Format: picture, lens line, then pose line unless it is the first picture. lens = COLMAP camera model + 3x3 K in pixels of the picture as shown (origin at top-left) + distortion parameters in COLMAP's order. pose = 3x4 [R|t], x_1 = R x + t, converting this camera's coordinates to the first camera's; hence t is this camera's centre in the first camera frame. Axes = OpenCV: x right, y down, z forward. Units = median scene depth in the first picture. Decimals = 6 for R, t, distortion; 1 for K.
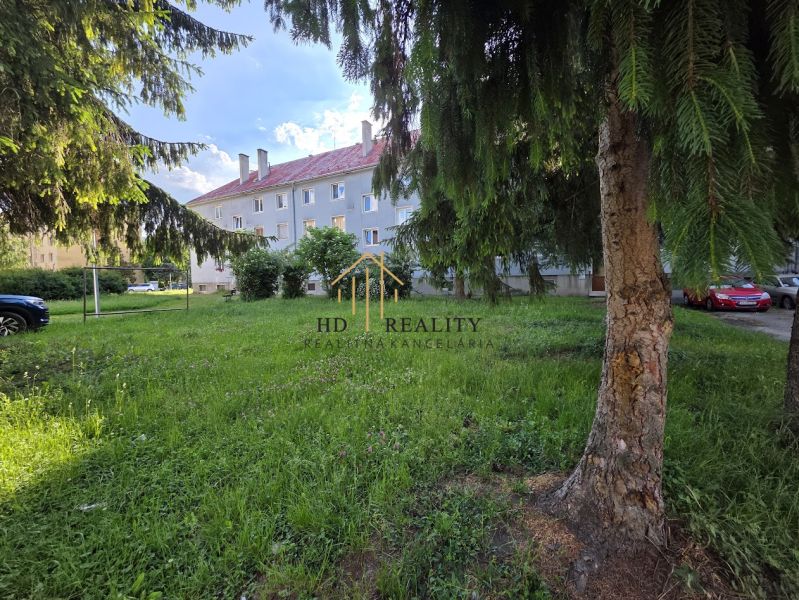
lens RADIAL K [[320.2, 0, 399.2], [0, 320.2, 293.9], [0, 0, 1]] dist [0.012520, -0.001138]
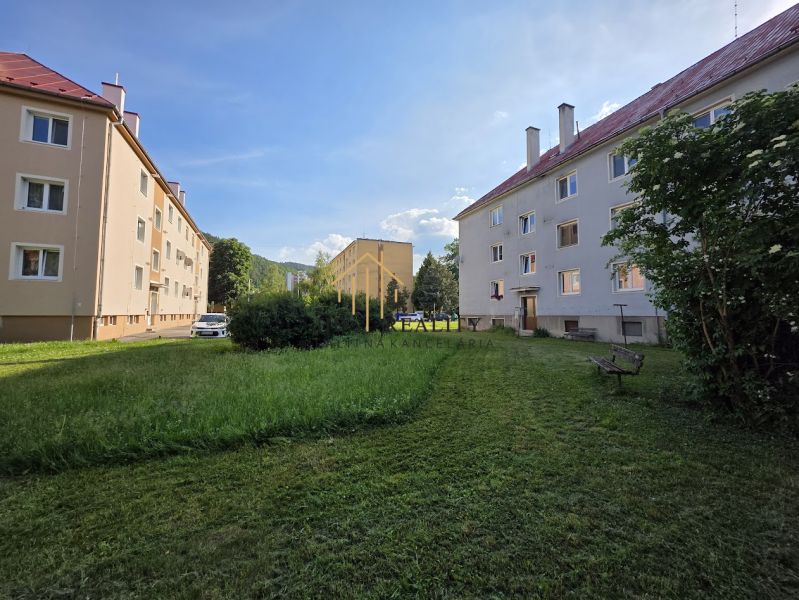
lens RADIAL K [[320.2, 0, 399.5], [0, 320.2, 295.0], [0, 0, 1]] dist [0.012520, -0.001138]
pose [[0.753778, -0.016371, -0.656925, -0.259312], [-0.043819, 0.996212, -0.075107, -0.018305], [0.655666, 0.085400, 0.750206, 0.338507]]
